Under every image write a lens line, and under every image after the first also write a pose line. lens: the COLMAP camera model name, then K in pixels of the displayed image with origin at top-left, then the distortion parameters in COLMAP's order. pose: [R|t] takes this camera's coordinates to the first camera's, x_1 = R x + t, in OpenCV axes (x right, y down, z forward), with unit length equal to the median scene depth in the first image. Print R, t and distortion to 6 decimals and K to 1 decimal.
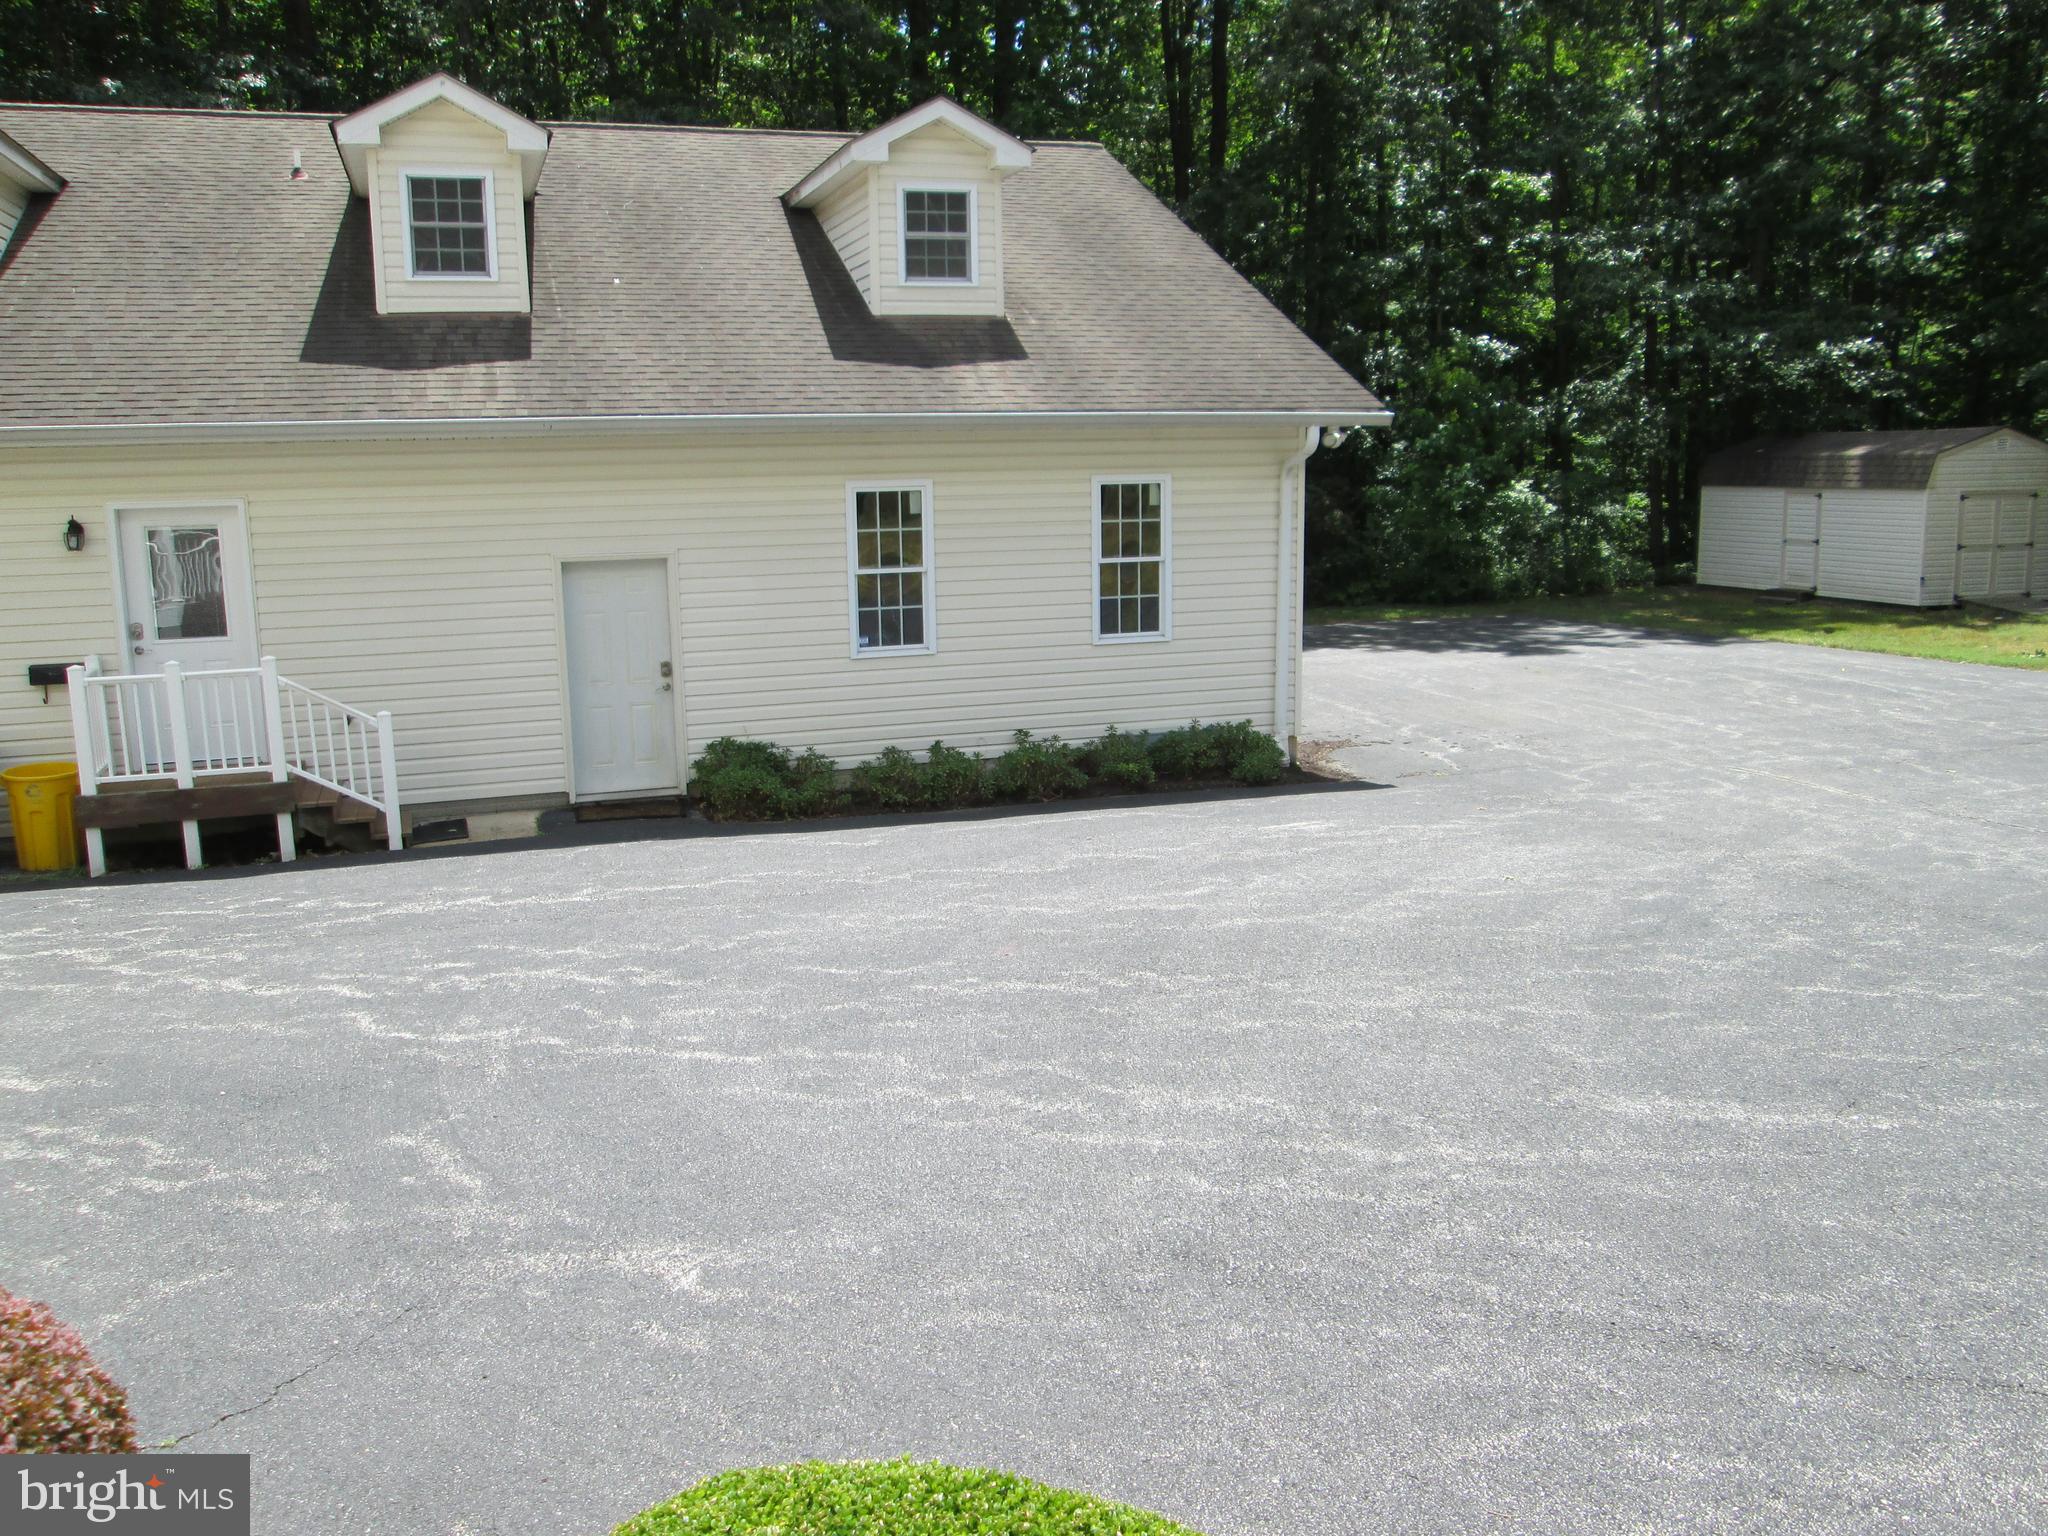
lens RADIAL K [[1662.2, 0, 1024.0], [0, 1662.2, 768.0], [0, 0, 1]] dist [-0.065651, 0.012881]
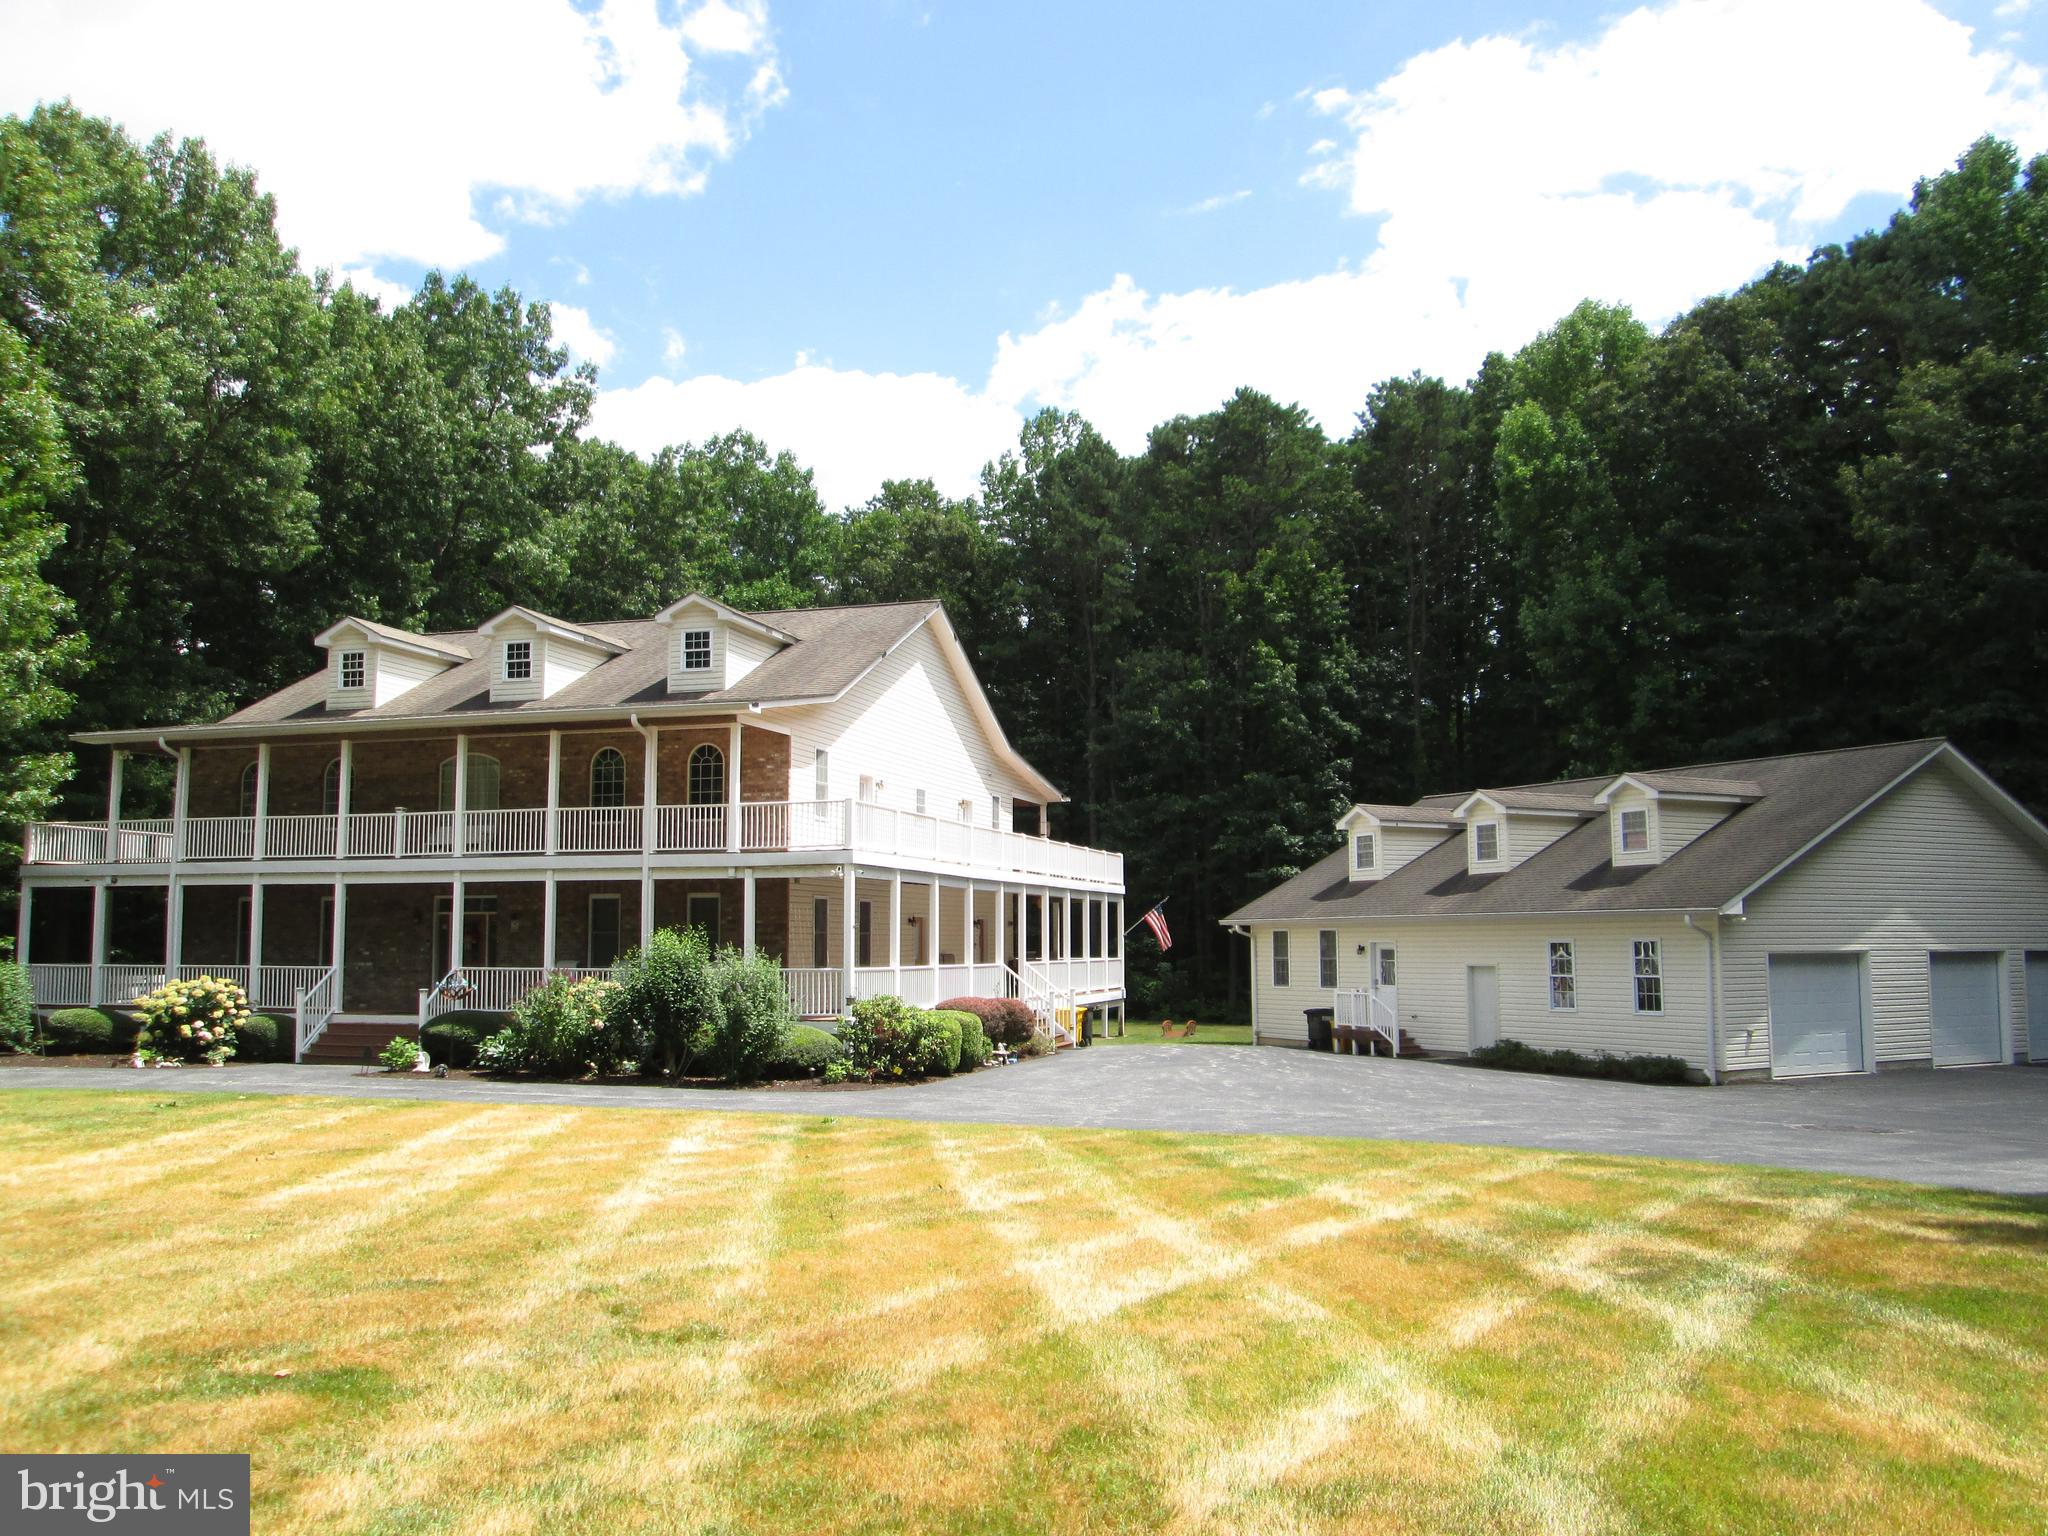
lens RADIAL K [[1662.2, 0, 1024.0], [0, 1662.2, 768.0], [0, 0, 1]] dist [-0.065651, 0.012881]
pose [[0.175208, -0.086712, -0.980706, 2.149874], [-0.178497, 0.976808, -0.118257, 0.009103], [0.968215, 0.195772, 0.155666, -0.185063]]
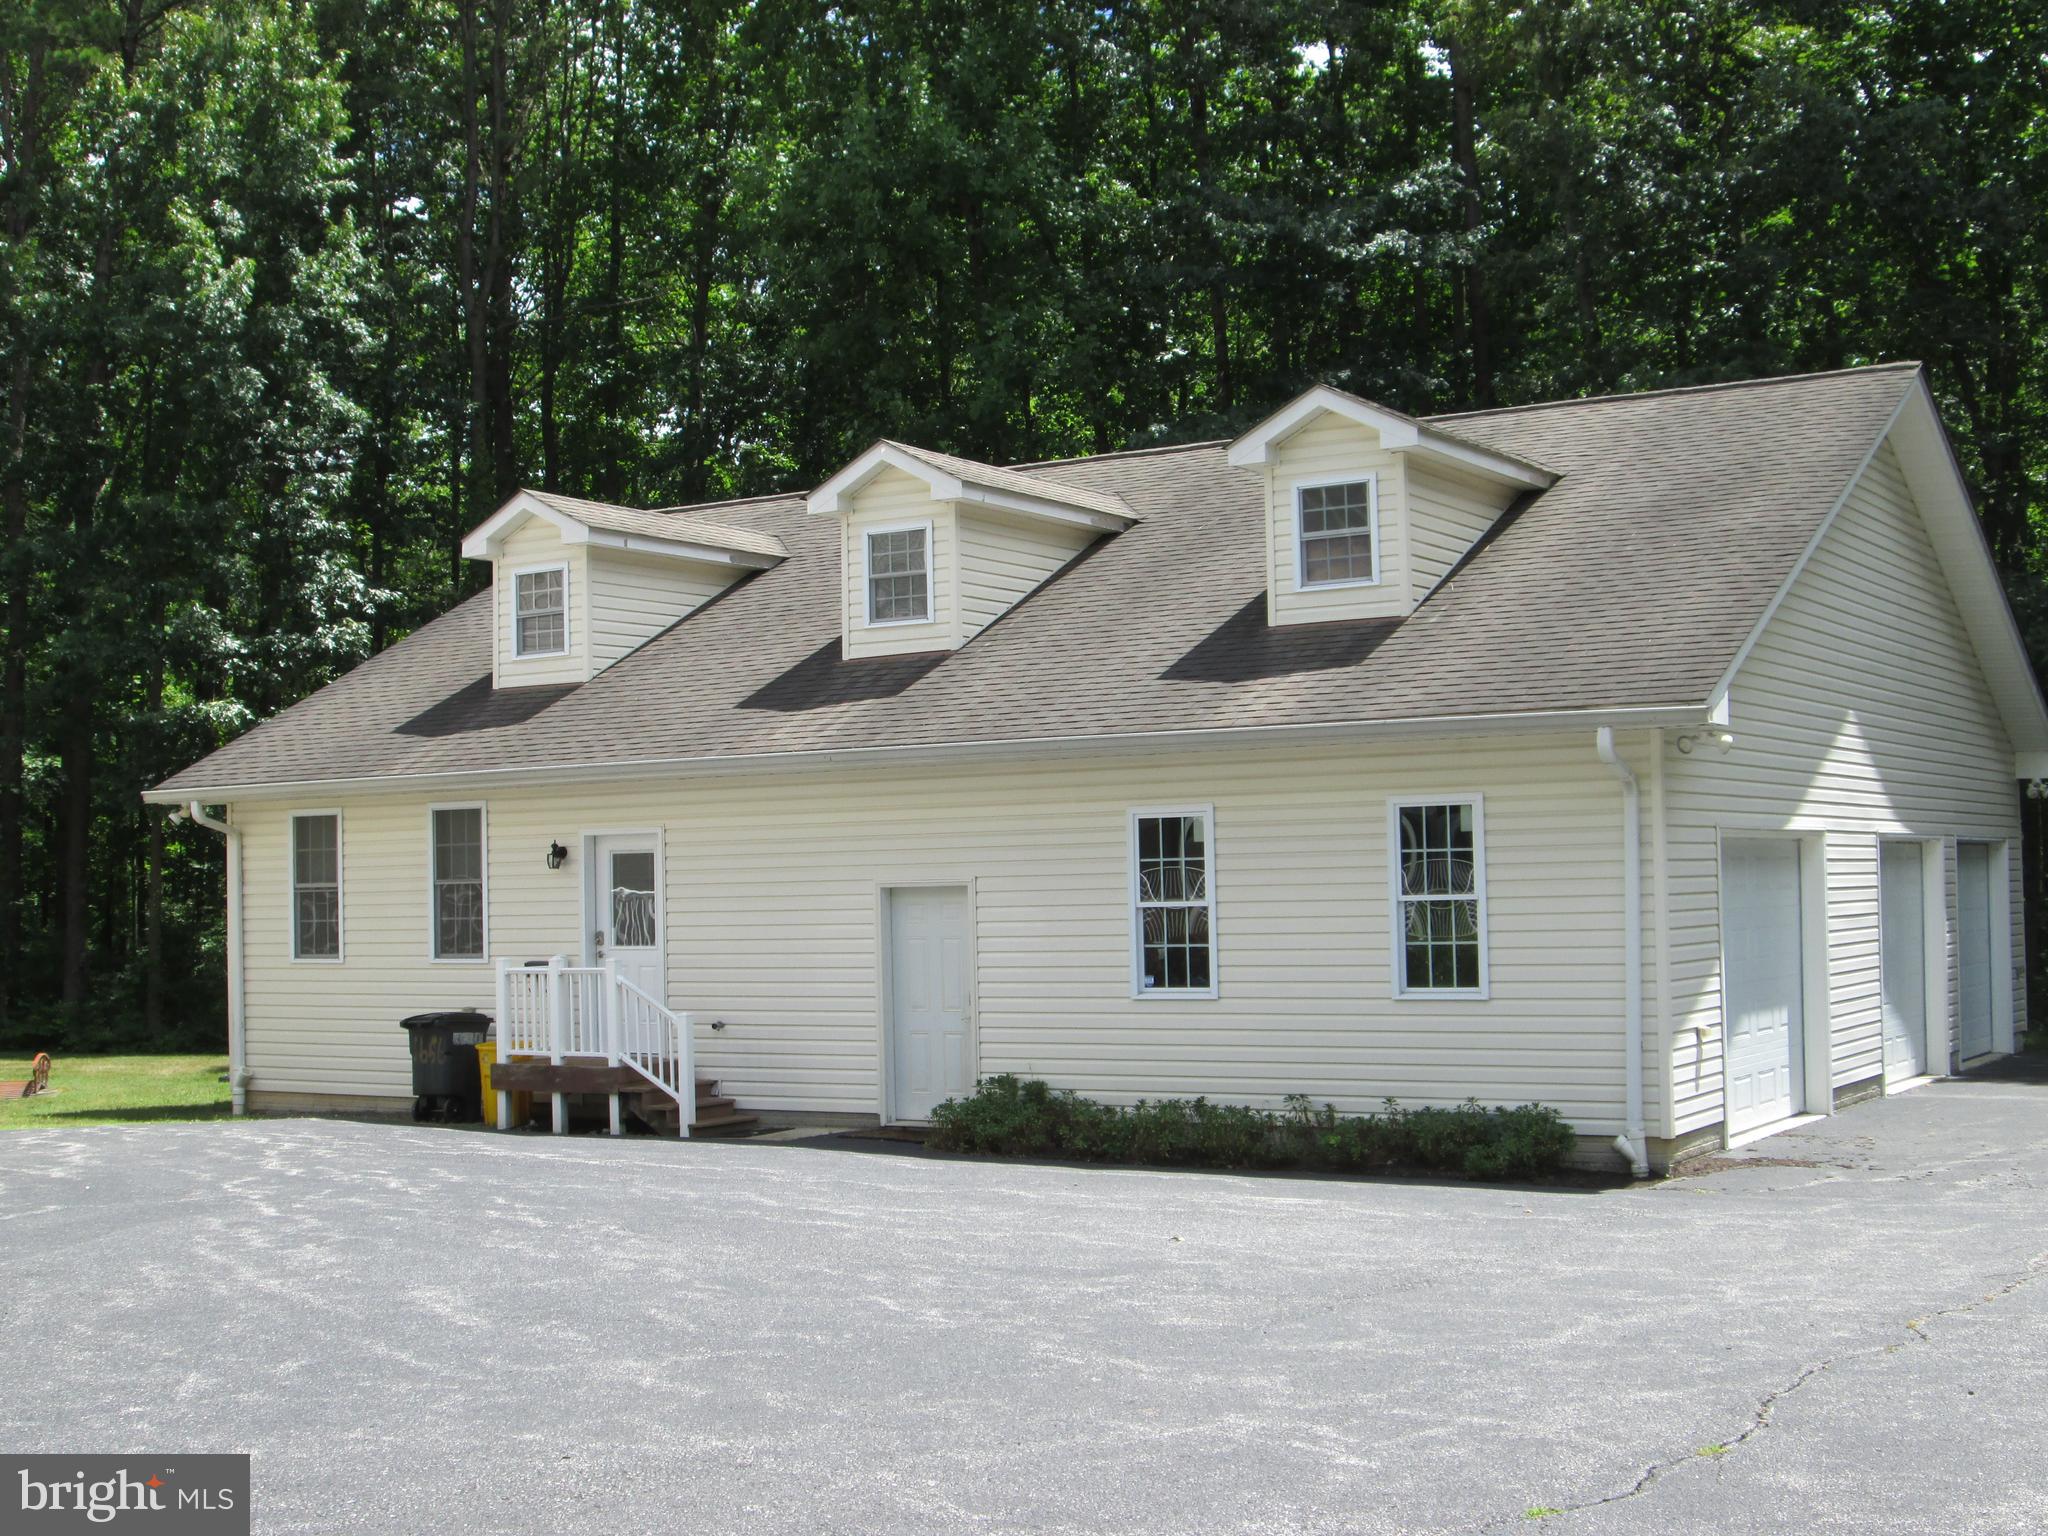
lens RADIAL K [[2612.5, 0, 1024.0], [0, 2612.5, 768.0], [0, 0, 1]] dist [-0.113015, -0.033773]
pose [[0.641105, -0.030640, -0.766841, 0.966630], [-0.127678, 0.981020, -0.145941, 0.027141], [0.756758, 0.191472, 0.625024, 0.028437]]
